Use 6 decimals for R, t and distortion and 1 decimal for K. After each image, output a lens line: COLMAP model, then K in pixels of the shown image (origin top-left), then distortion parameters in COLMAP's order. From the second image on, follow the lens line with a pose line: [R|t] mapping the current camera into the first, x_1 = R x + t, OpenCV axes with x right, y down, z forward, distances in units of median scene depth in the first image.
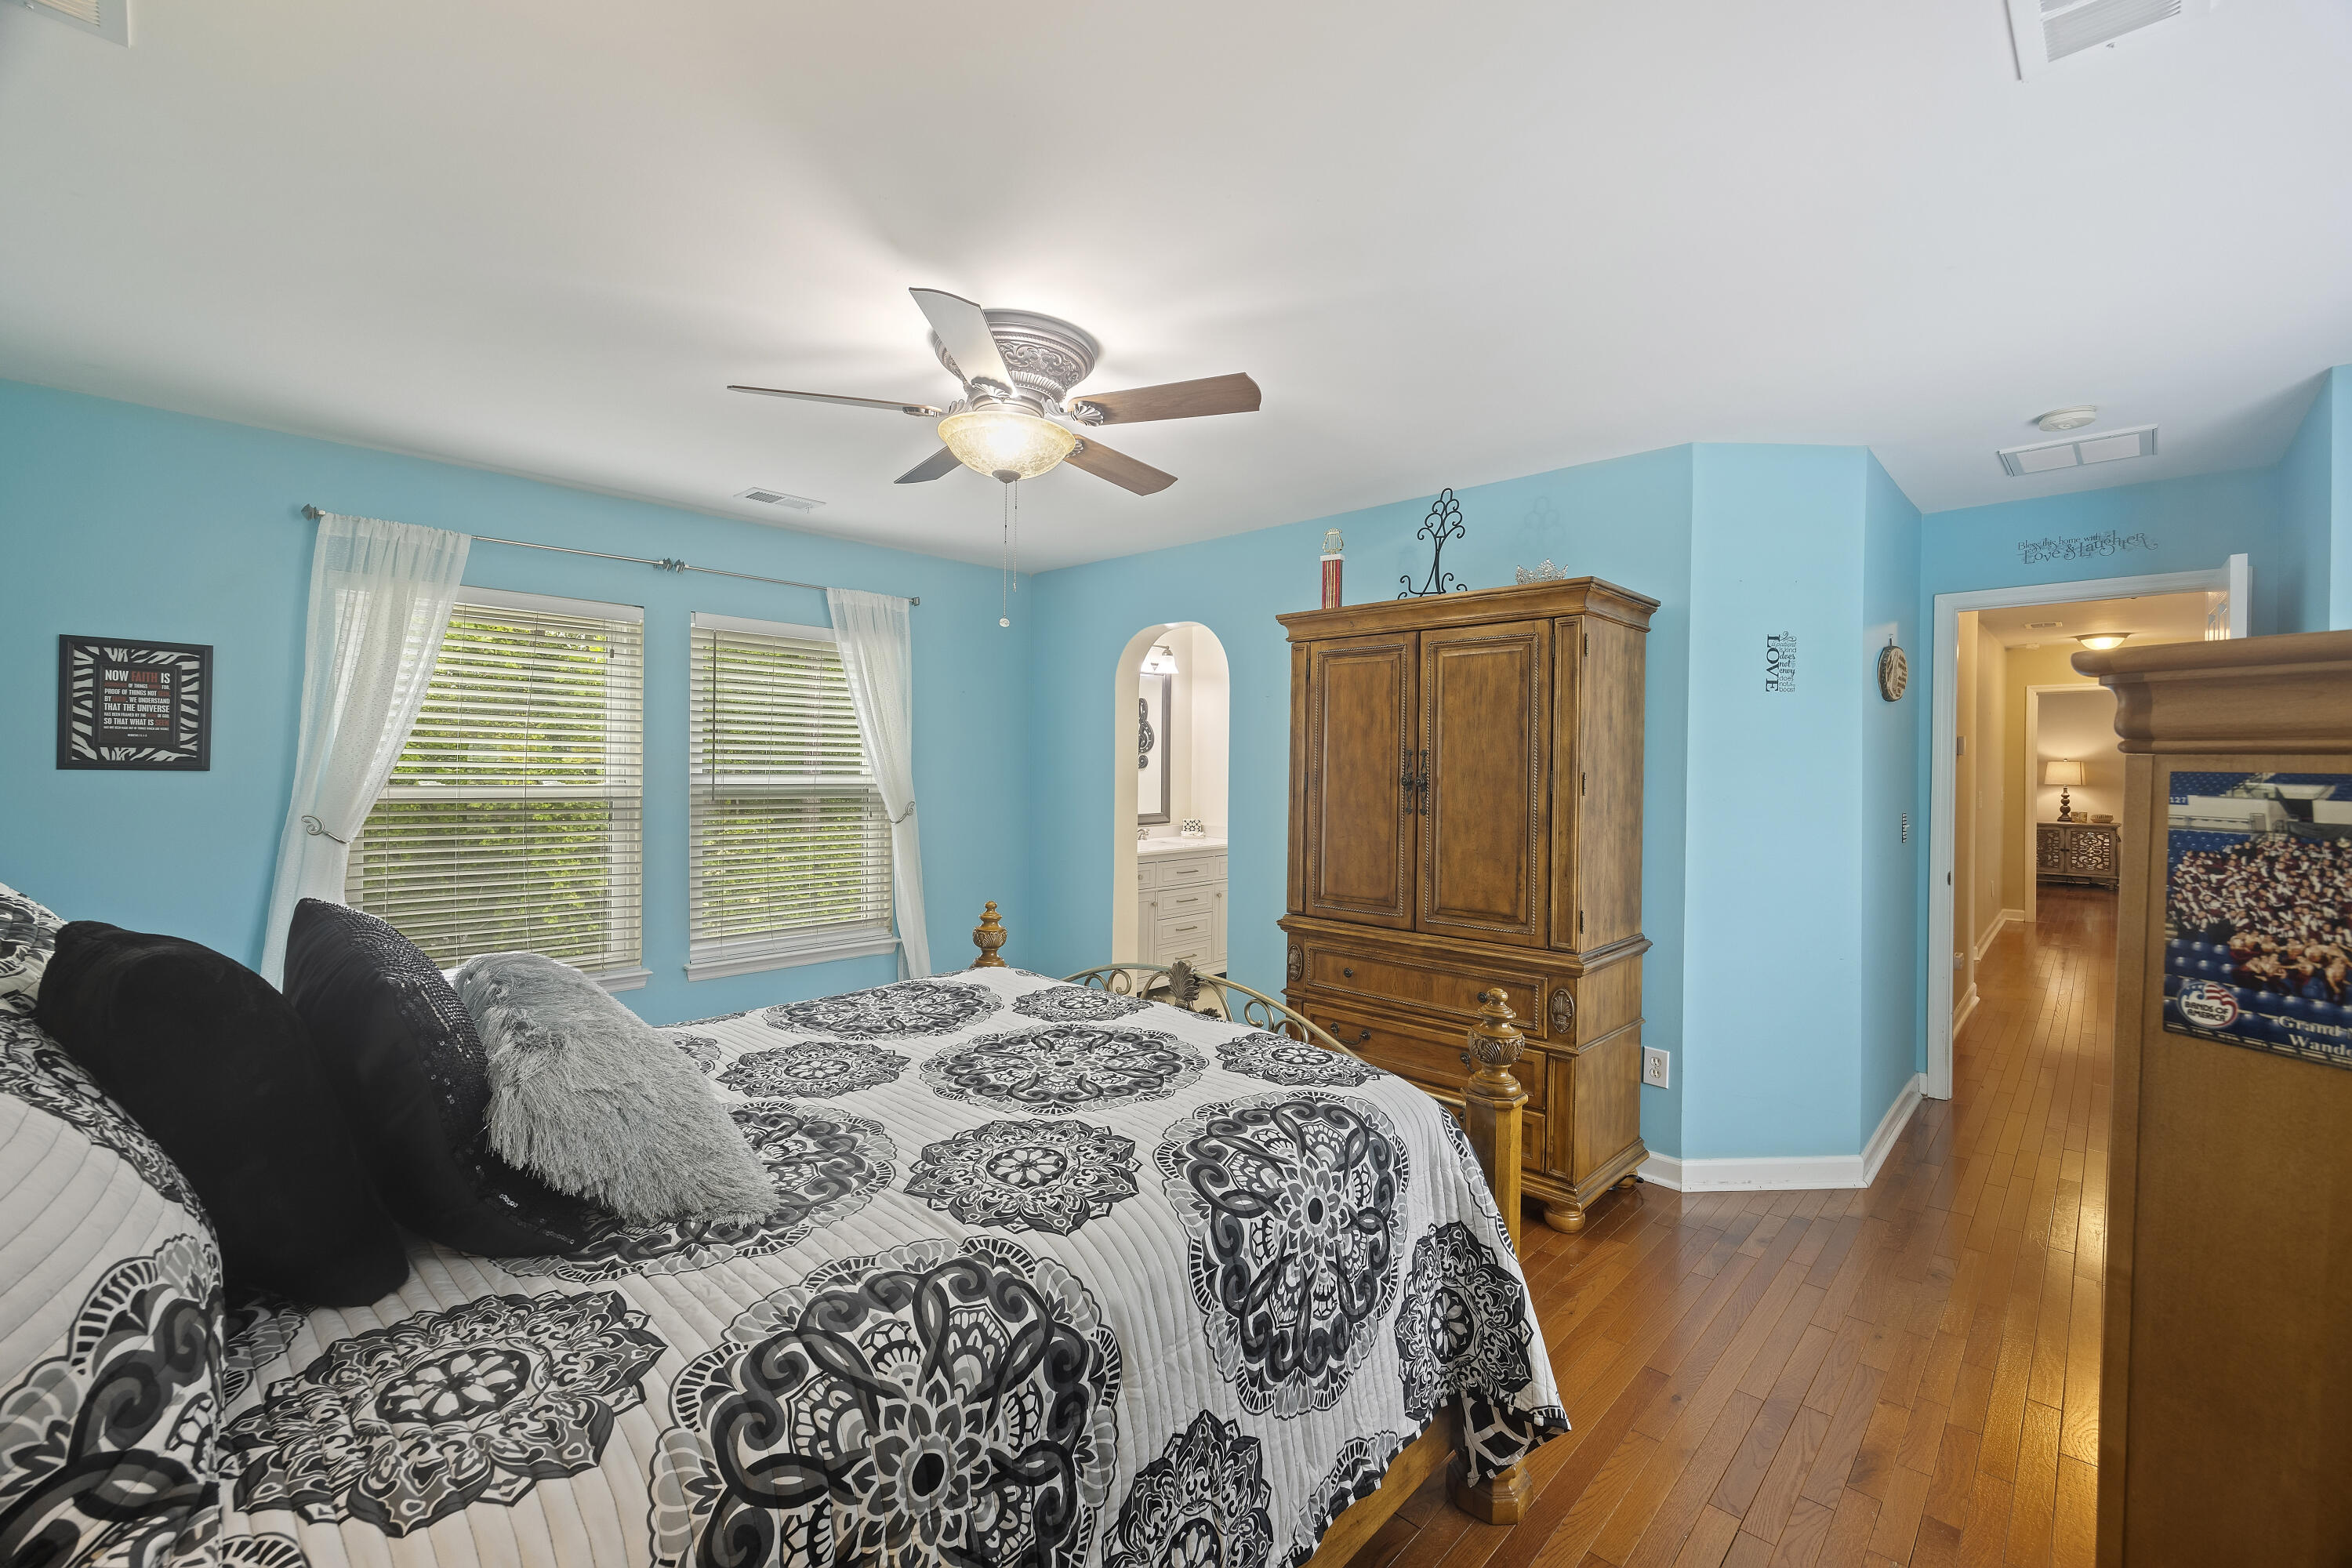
lens RADIAL K [[970.8, 0, 1176.7], [0, 970.8, 766.2], [0, 0, 1]] dist [0.001521, 0.000295]
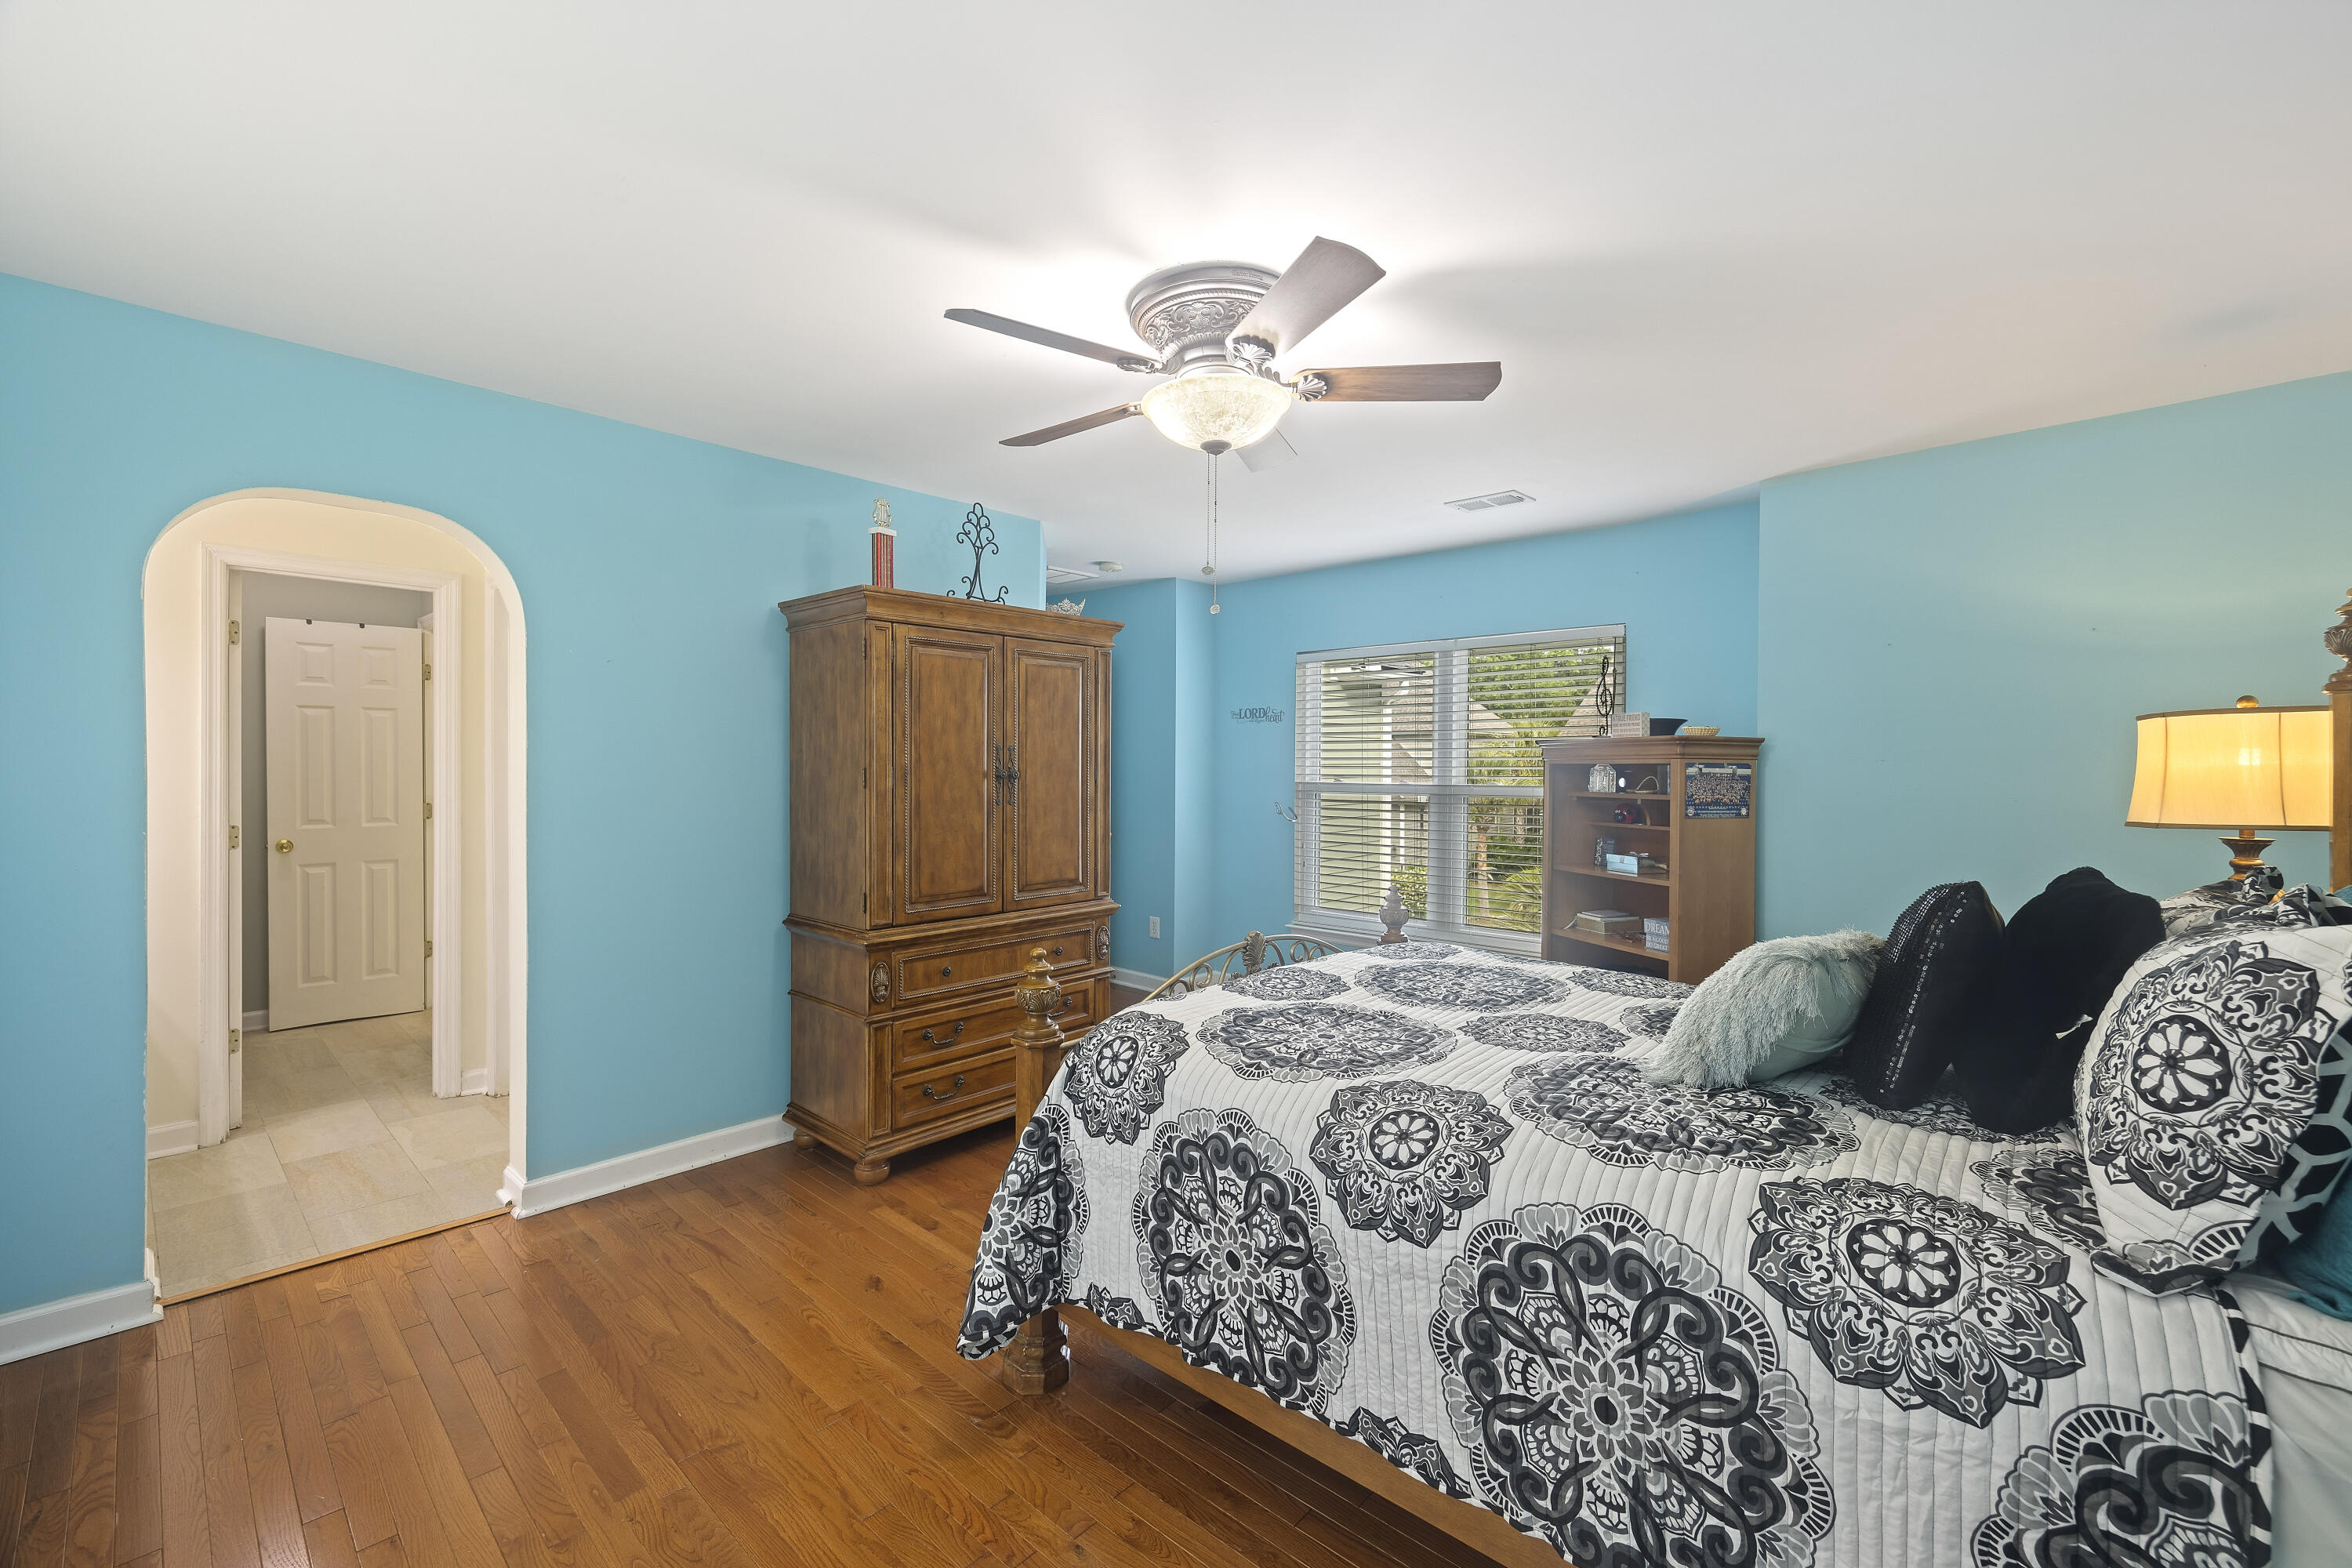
lens RADIAL K [[970.8, 0, 1176.7], [0, 970.8, 766.2], [0, 0, 1]] dist [0.001521, 0.000295]
pose [[-0.012405, -0.015714, 0.999800, -0.823424], [-0.001228, 0.999876, 0.015700, -0.010633], [-0.999922, -0.001033, -0.012423, 0.804905]]
